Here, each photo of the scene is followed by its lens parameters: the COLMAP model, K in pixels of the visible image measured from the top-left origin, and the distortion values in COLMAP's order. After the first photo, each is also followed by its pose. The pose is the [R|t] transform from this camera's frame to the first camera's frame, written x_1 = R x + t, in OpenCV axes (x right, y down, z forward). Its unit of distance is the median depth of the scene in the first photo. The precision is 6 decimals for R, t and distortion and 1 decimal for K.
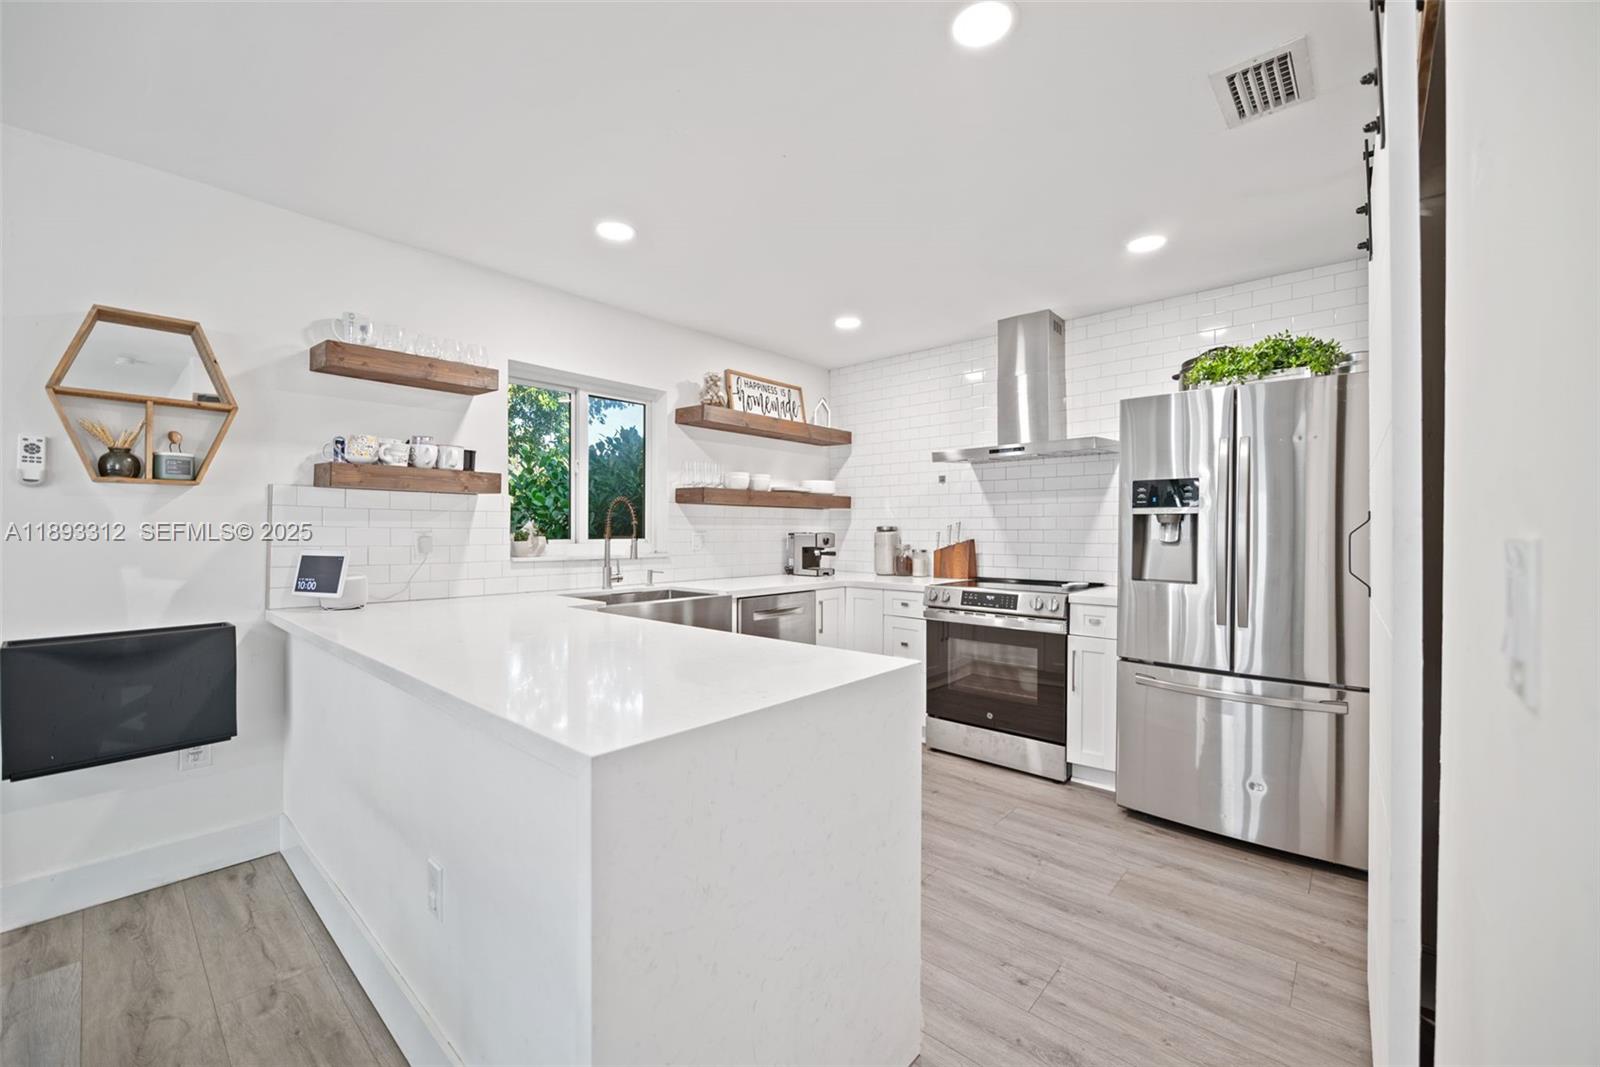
lens RADIAL K [[637.1, 0, 800.0], [0, 637.1, 533.5], [0, 0, 1]] dist [-0.008306, 0.000255]
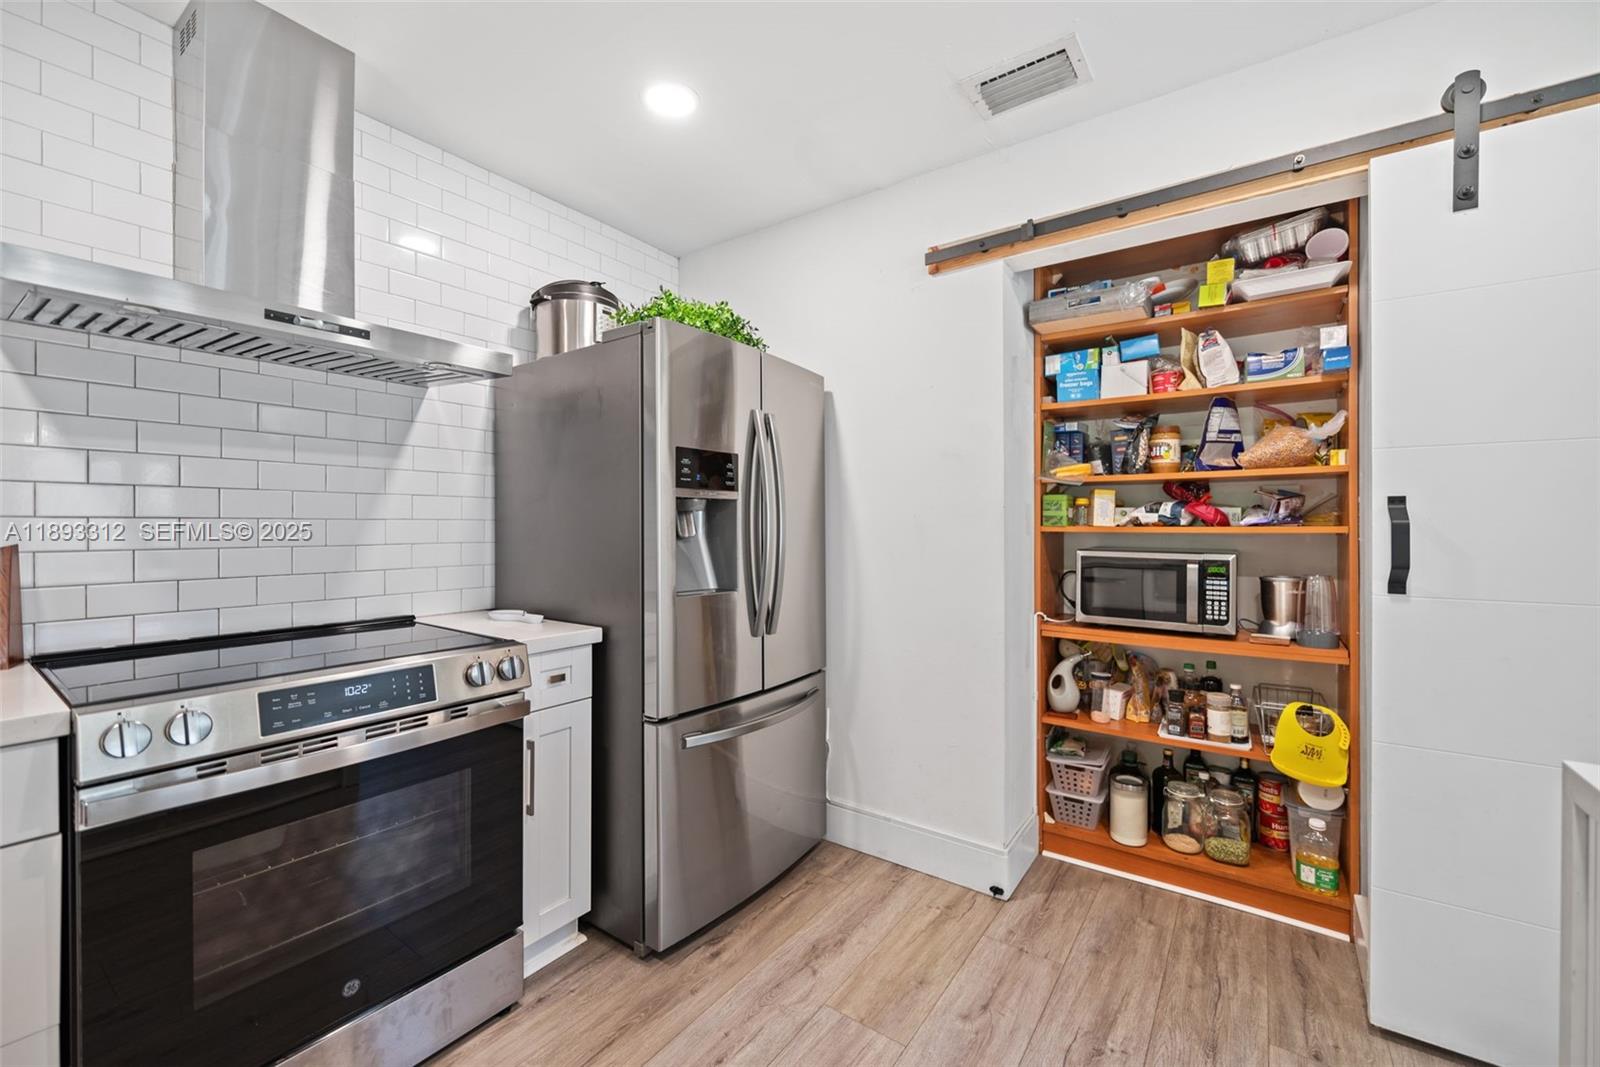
lens RADIAL K [[643.8, 0, 801.1], [0, 643.8, 525.7], [0, 0, 1]] dist [-0.007427, -0.000073]
pose [[-0.105454, -0.006891, 0.994400, -0.157575], [0.001660, 0.999973, 0.007105, -0.004951], [-0.994423, 0.002400, -0.105440, 0.957962]]
